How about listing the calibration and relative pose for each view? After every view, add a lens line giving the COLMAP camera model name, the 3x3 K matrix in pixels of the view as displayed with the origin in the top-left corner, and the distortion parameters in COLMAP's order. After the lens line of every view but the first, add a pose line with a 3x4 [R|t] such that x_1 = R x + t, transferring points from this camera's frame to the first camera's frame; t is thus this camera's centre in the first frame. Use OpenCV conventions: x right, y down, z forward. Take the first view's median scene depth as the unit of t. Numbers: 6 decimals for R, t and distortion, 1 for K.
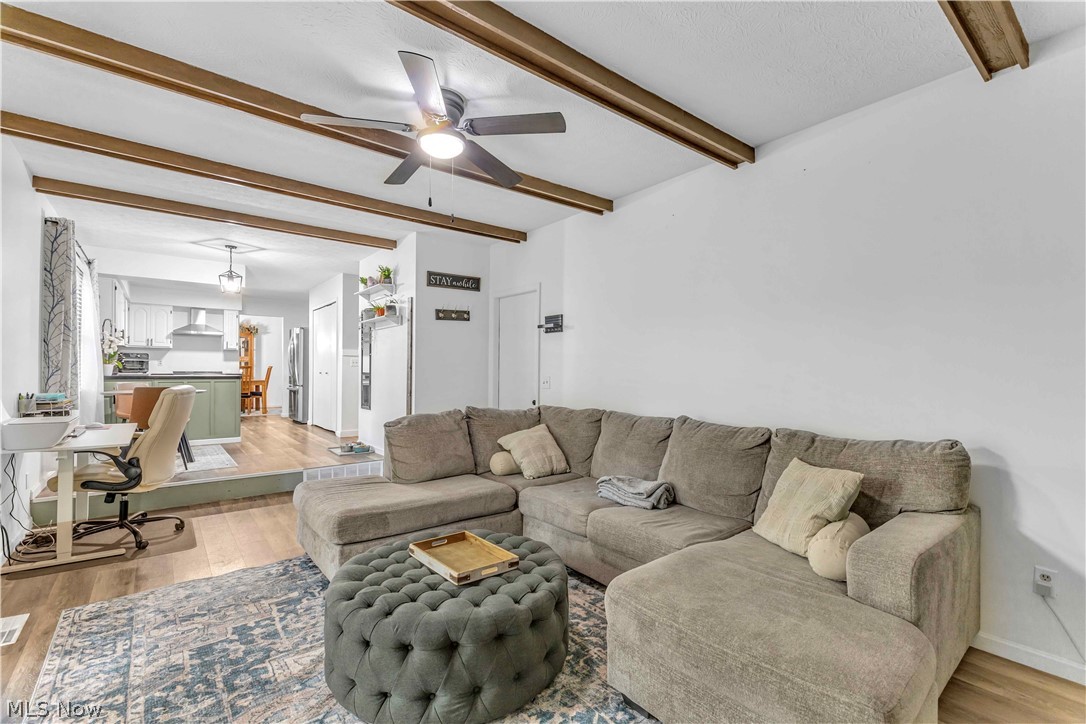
lens RADIAL K [[474.2, 0, 551.2], [0, 474.2, 367.5], [0, 0, 1]] dist [0.007618, 0.000238]
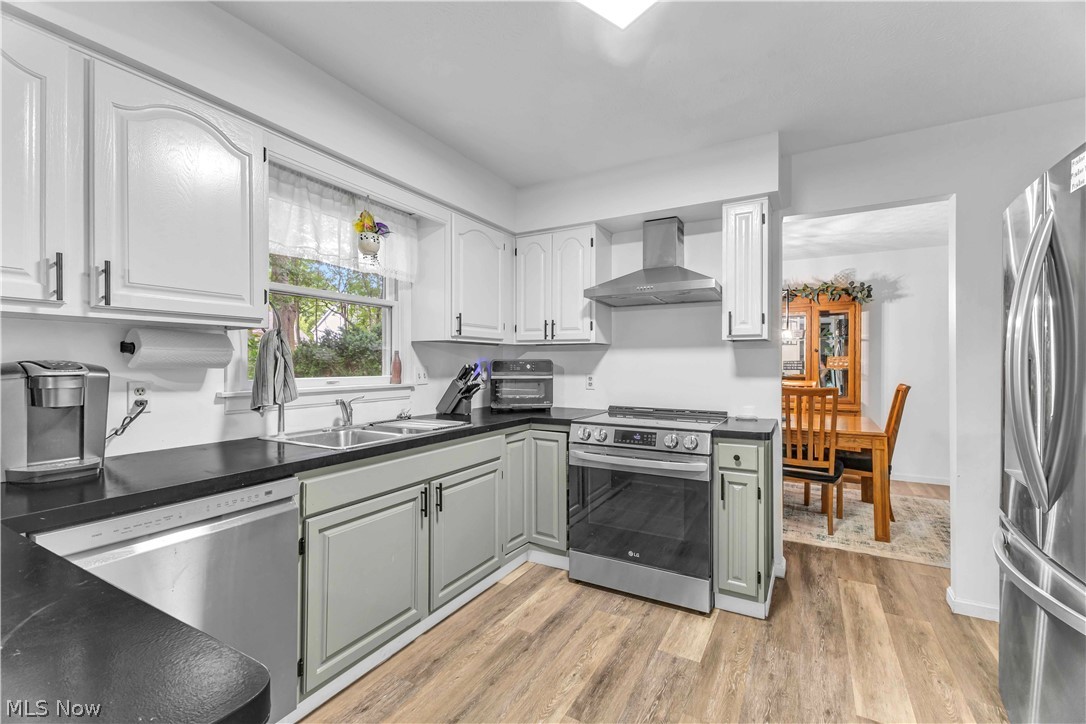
lens RADIAL K [[474.2, 0, 547.4], [0, 474.2, 360.3], [0, 0, 1]] dist [0.007618, 0.000238]
pose [[0.365314, -0.012380, -0.930802, -0.773833], [0.006259, 0.999922, -0.010843, -0.038184], [0.930863, -0.001865, 0.365363, 1.349056]]
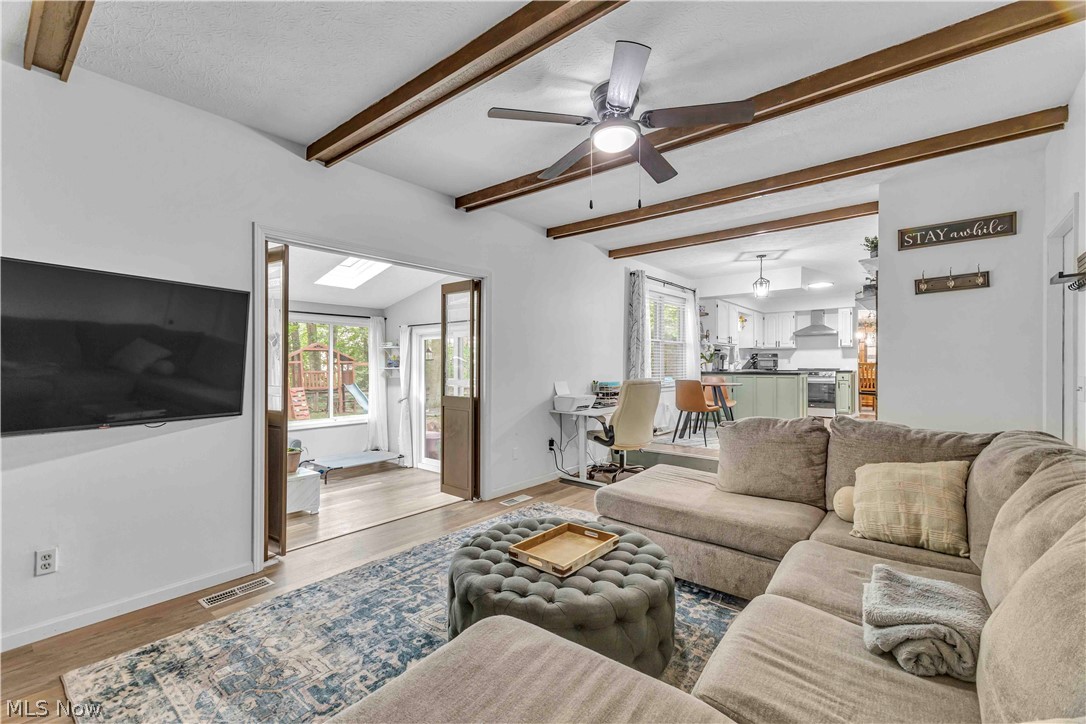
lens RADIAL K [[474.2, 0, 545.2], [0, 474.2, 360.5], [0, 0, 1]] dist [0.007618, 0.000238]
pose [[0.195841, -0.016305, -0.980500, 0.329176], [0.007366, 0.999858, -0.015155, 0.003863], [0.980608, -0.004254, 0.195934, 0.306078]]
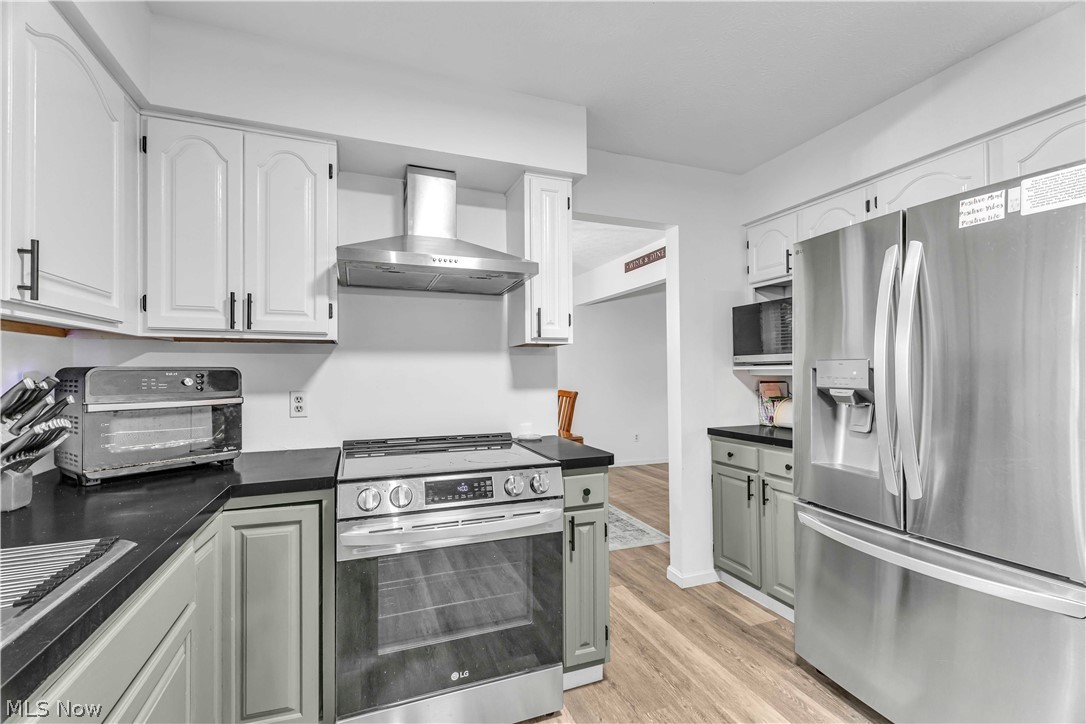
lens RADIAL K [[474.2, 0, 540.5], [0, 474.2, 366.2], [0, 0, 1]] dist [0.007618, 0.000238]
pose [[0.948455, -0.014560, -0.316577, -1.033842], [0.012912, 0.999890, -0.007304, -0.041520], [0.316649, 0.002840, 0.948539, 1.332635]]
